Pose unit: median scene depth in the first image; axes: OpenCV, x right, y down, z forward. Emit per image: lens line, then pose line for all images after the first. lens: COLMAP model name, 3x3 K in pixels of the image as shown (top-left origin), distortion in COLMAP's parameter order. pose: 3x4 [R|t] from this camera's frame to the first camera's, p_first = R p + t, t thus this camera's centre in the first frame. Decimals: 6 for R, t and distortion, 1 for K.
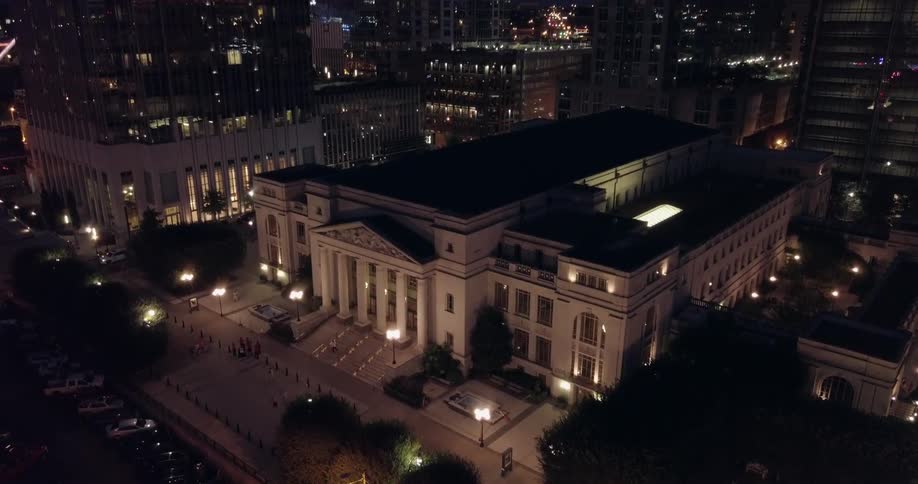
lens RADIAL K [[699.6, 0, 455.7], [0, 699.6, 241.6], [0, 0, 1]] dist [-0.002784, 0.010944]
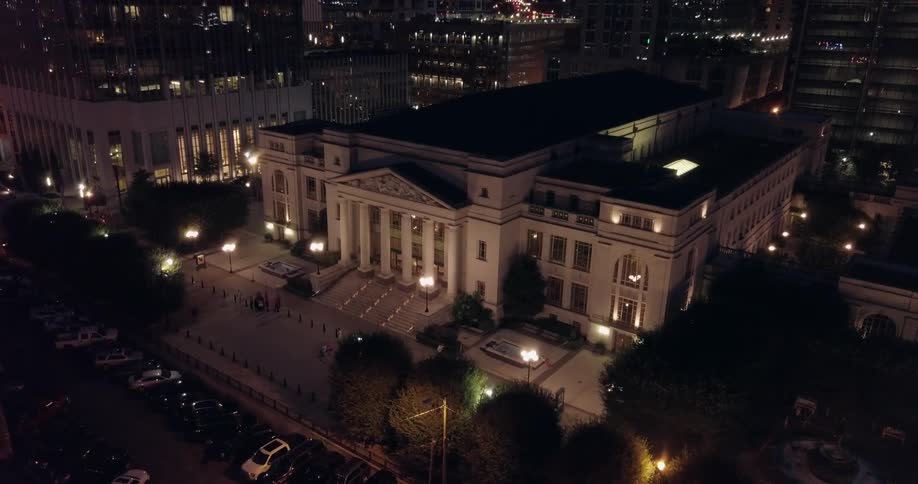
lens RADIAL K [[699.6, 0, 460.7], [0, 699.6, 241.2], [0, 0, 1]] dist [-0.002784, 0.010944]
pose [[0.998096, -0.002917, 0.061614, -0.085036], [0.001835, 0.999843, 0.017612, 0.049937], [-0.061656, -0.017465, 0.997945, 0.024883]]
